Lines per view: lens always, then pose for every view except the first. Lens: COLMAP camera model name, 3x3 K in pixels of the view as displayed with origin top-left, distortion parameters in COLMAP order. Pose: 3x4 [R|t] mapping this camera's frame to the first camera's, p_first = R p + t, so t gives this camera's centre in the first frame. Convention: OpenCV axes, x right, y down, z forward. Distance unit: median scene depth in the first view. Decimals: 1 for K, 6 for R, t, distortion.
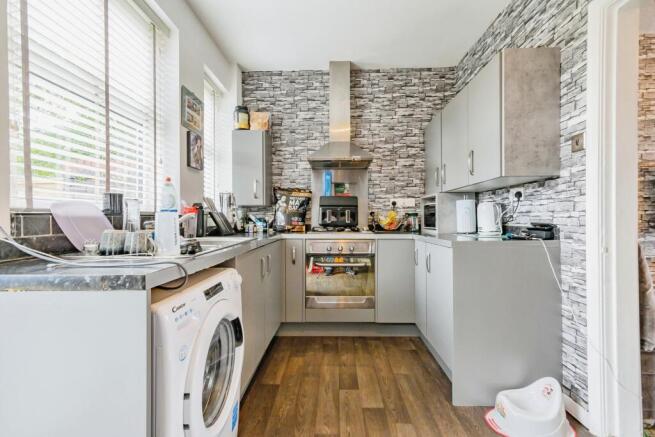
lens RADIAL K [[292.4, 0, 328.2], [0, 292.4, 226.6], [0, 0, 1]] dist [0.004296, 0.002271]
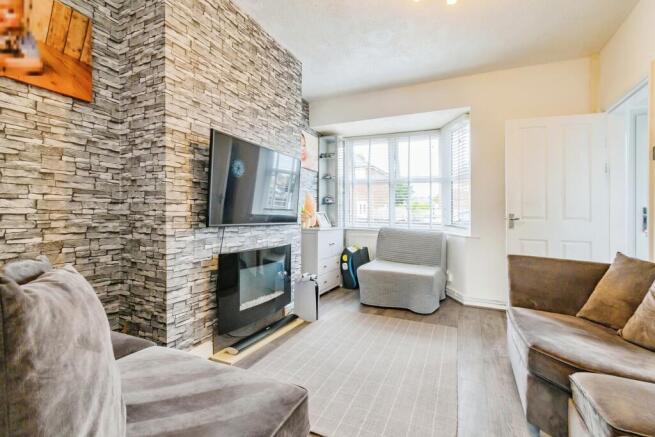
lens RADIAL K [[292.4, 0, 324.1], [0, 292.4, 218.9], [0, 0, 1]] dist [0.004296, 0.002271]
pose [[0.434547, 0.000593, 0.900649, 0.681487], [0.009943, 0.999936, -0.005456, 0.002517], [-0.900594, 0.011326, 0.434513, 0.475680]]
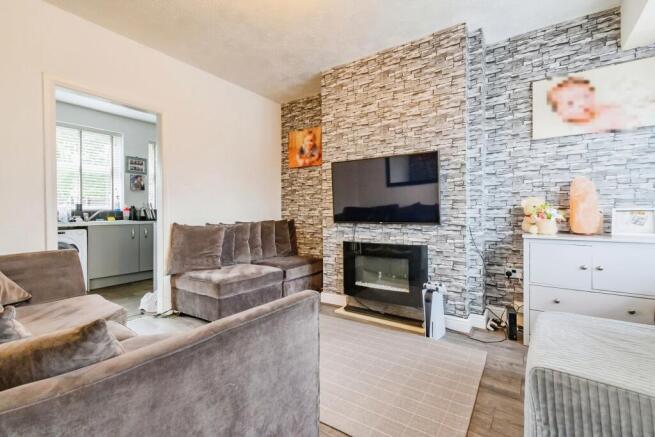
lens RADIAL K [[292.4, 0, 329.3], [0, 292.4, 220.3], [0, 0, 1]] dist [0.004296, 0.002271]
pose [[0.834921, 0.016784, -0.550114, 2.160693], [-0.011620, 0.999850, 0.012869, -0.012748], [0.550248, -0.004353, 0.834990, -0.069142]]
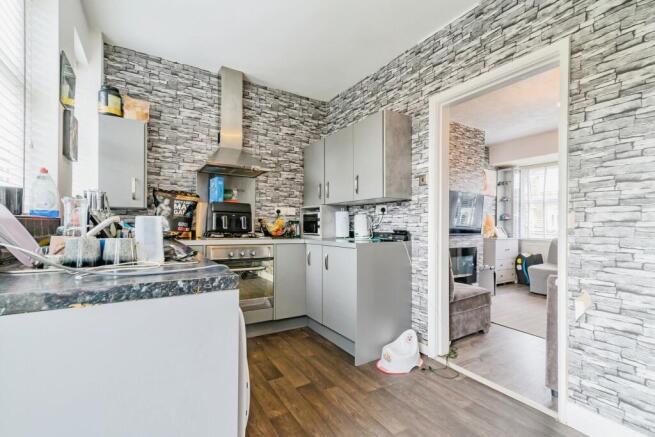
lens RADIAL K [[292.4, 0, 329.2], [0, 292.4, 232.4], [0, 0, 1]] dist [0.004296, 0.002271]
pose [[0.835108, -0.001249, 0.550085, -0.328816], [0.002236, 0.999997, -0.001125, 0.001681], [-0.550082, 0.002170, 0.835108, -0.038675]]
